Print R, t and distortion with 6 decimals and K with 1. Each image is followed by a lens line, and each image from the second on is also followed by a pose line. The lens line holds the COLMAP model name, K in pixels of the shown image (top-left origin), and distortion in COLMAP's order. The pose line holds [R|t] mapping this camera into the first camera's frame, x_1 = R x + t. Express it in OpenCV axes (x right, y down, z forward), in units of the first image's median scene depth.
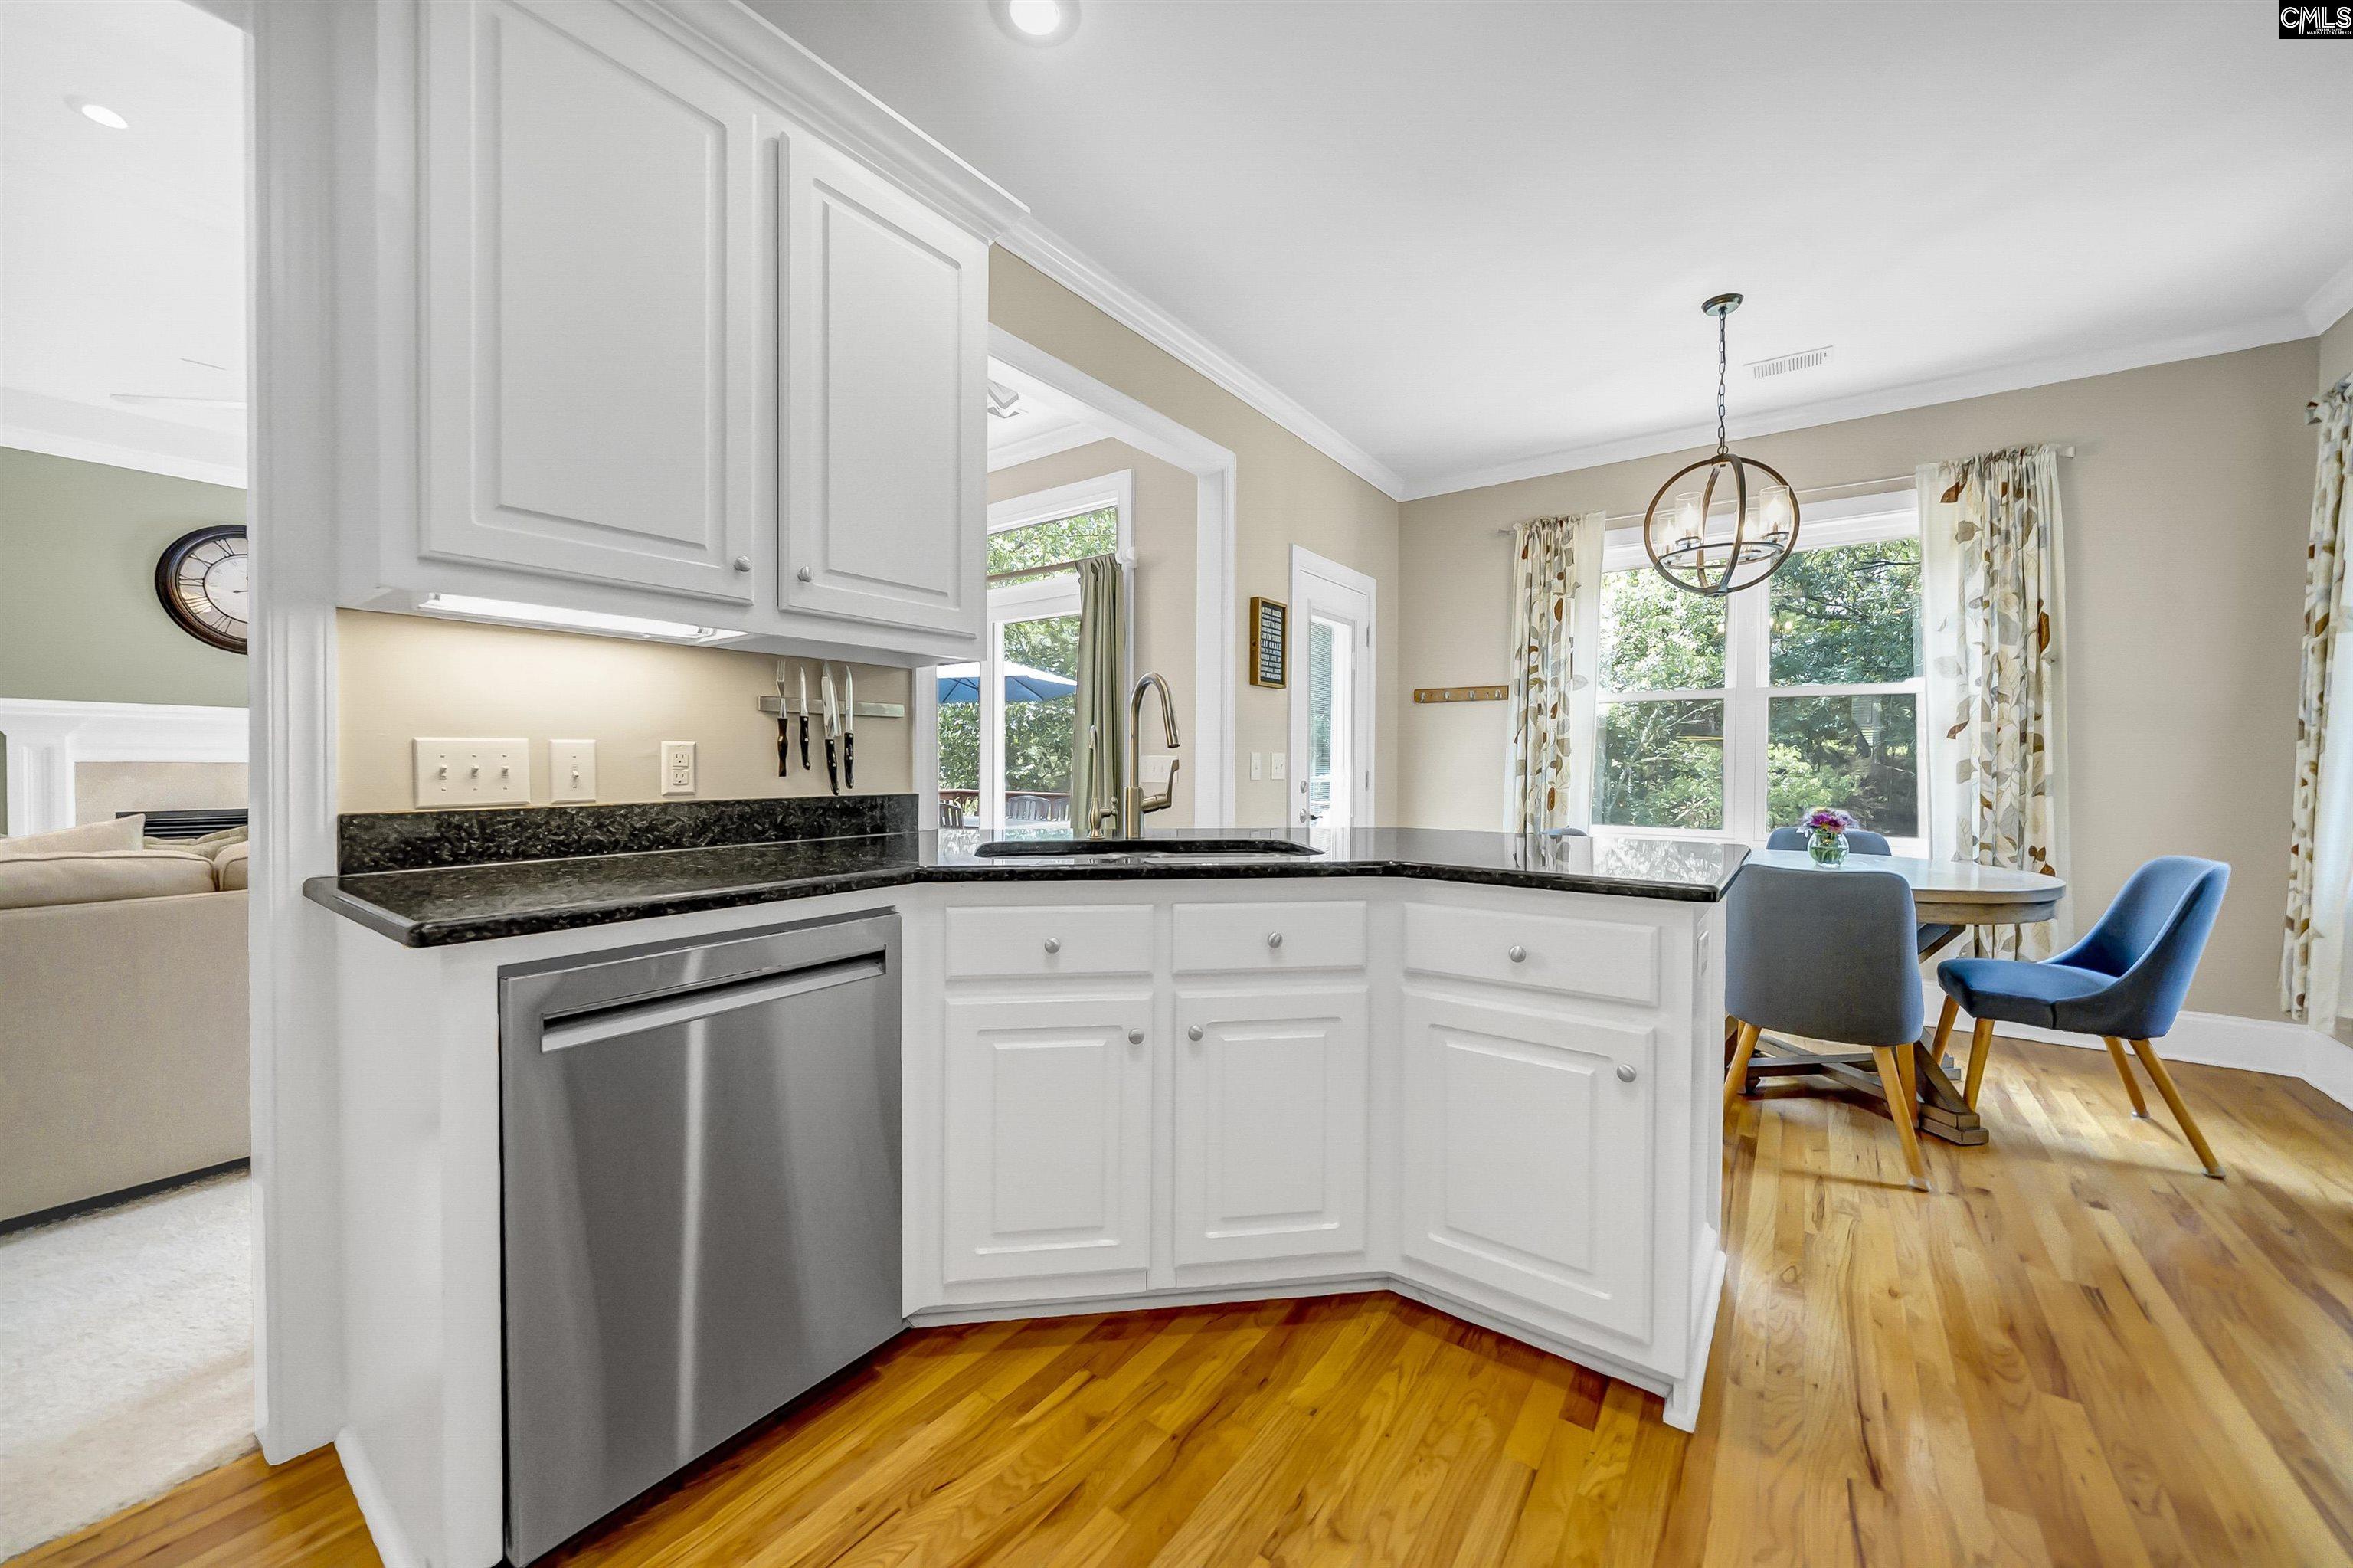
lens RADIAL K [[888.2, 0, 1175.8], [0, 888.2, 769.8], [0, 0, 1]] dist [0.000899, 0.000281]
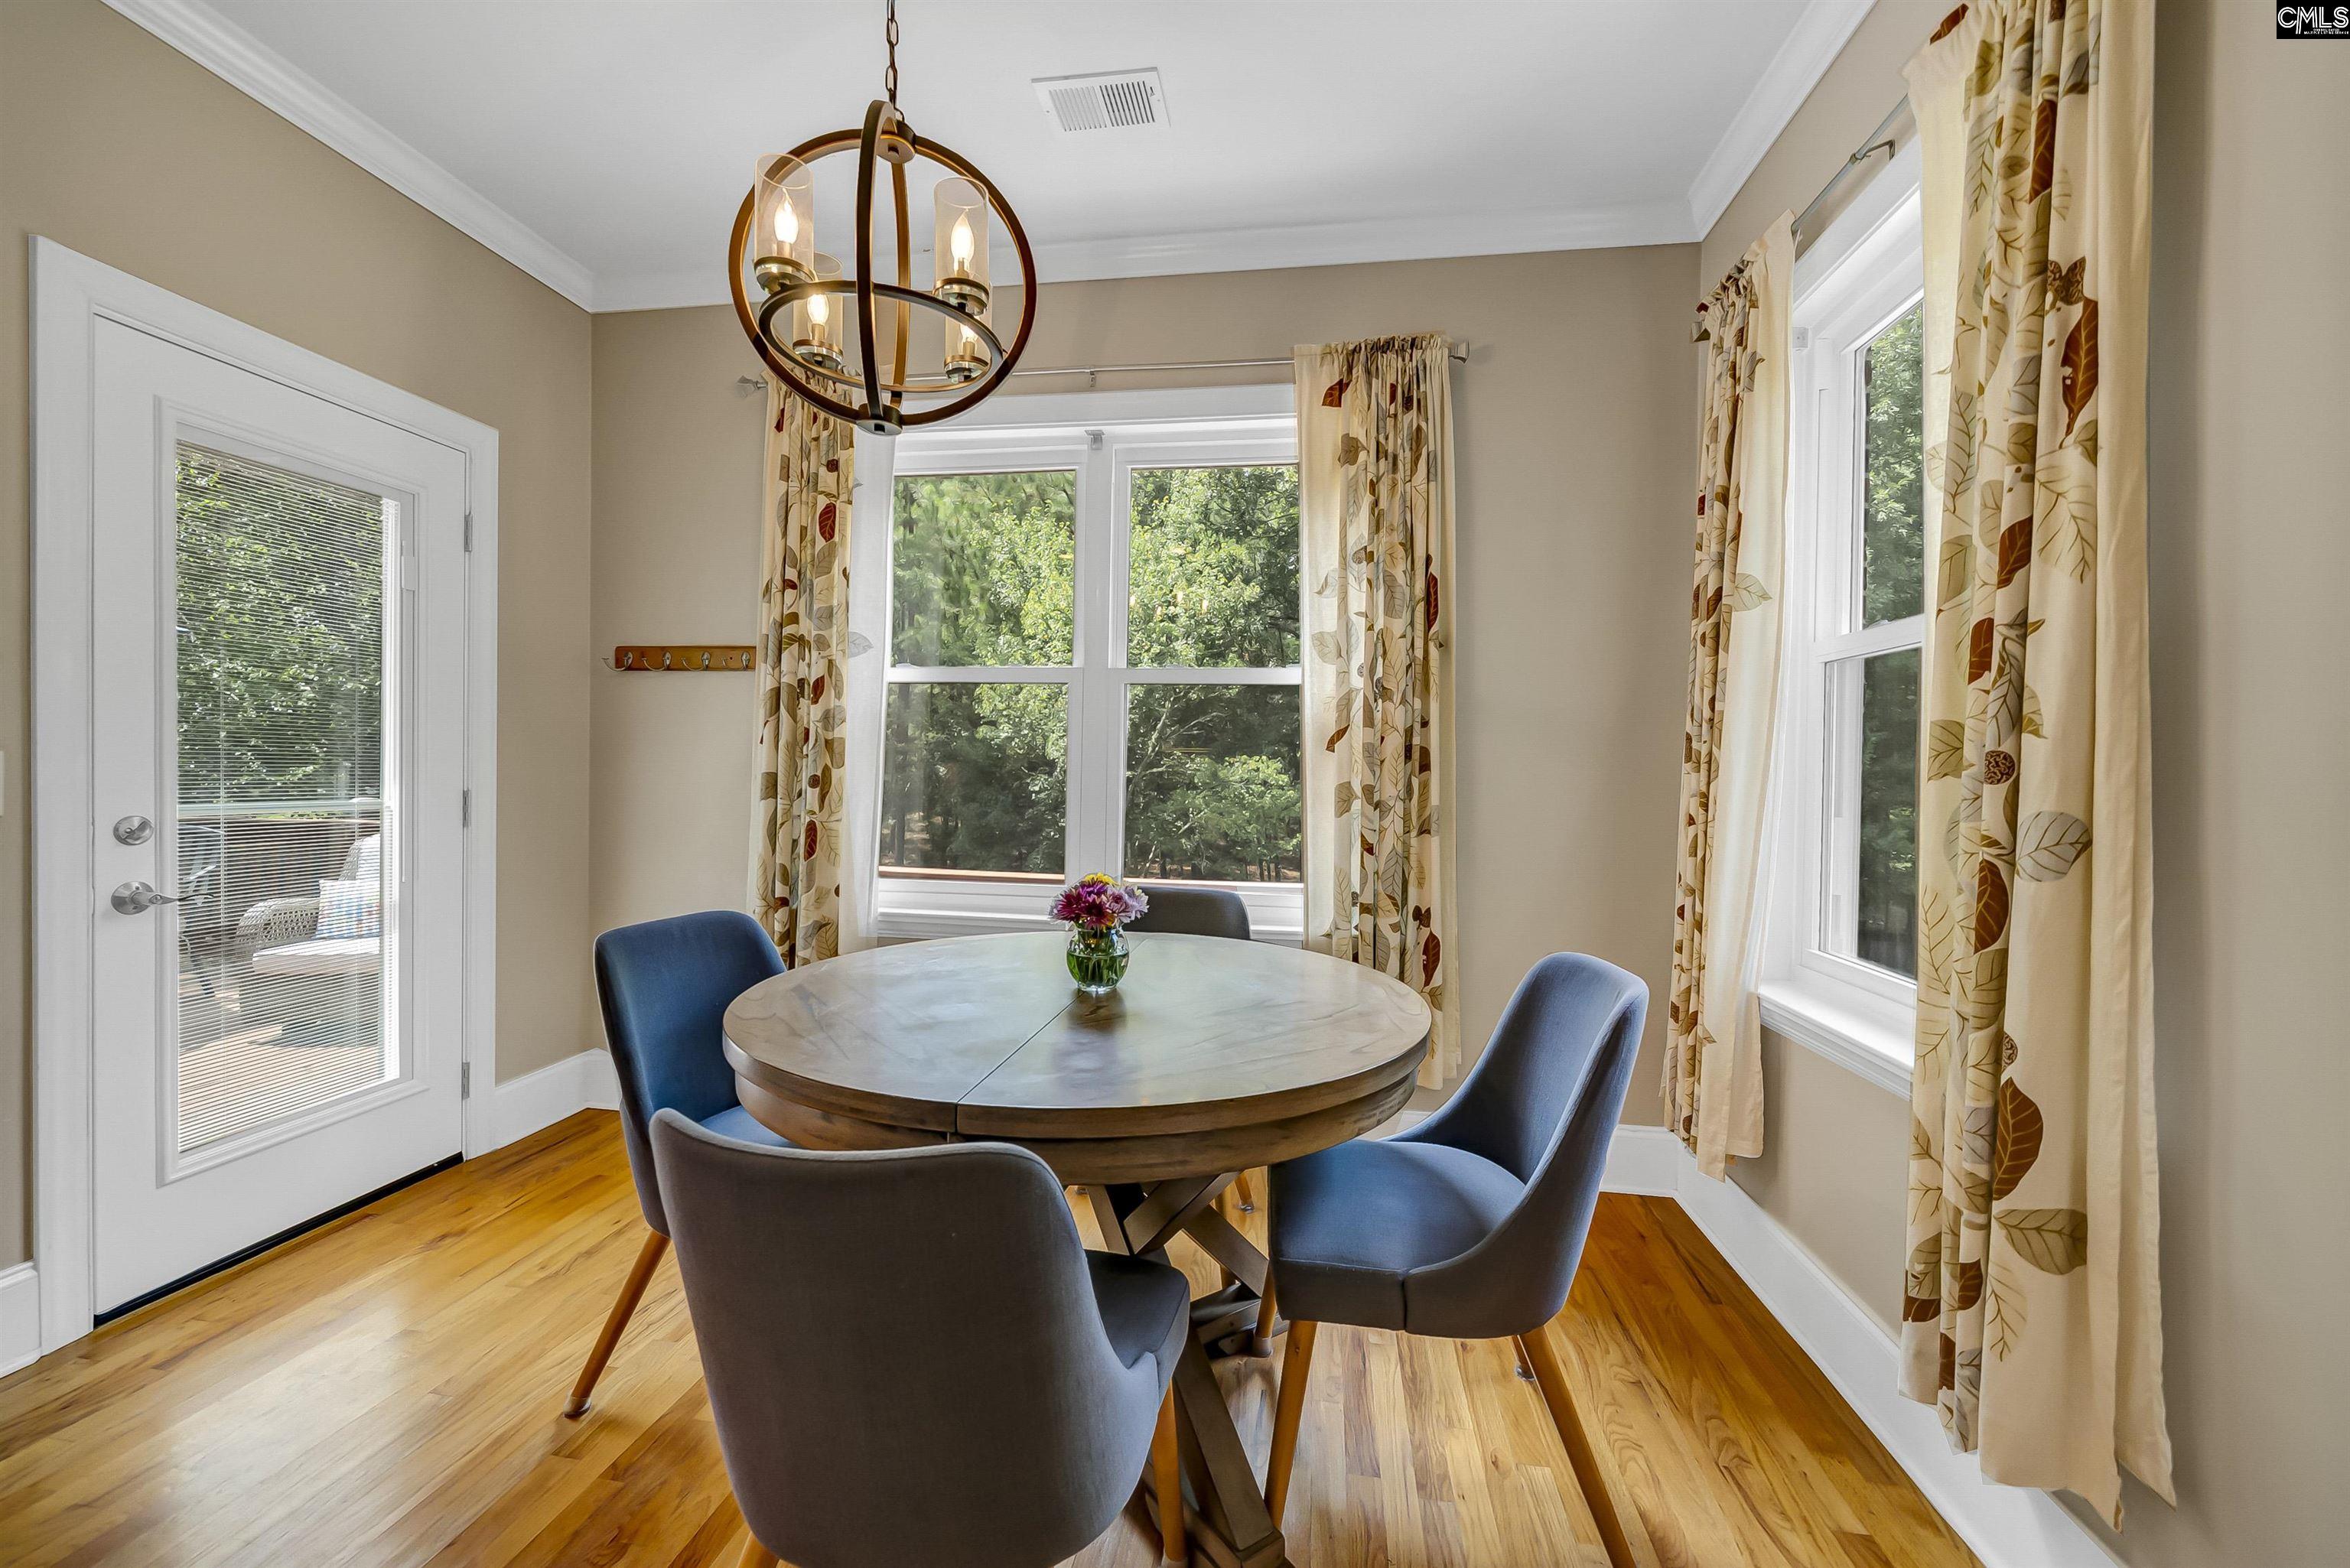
lens RADIAL K [[943.5, 0, 1175.0], [0, 943.5, 784.0], [0, 0, 1]] dist [-0.000535, -0.000127]
pose [[0.888443, 0.009414, 0.458891, 0.444455], [-0.011609, 0.999931, 0.001962, -0.010263], [-0.458841, -0.007071, 0.888490, 0.419761]]
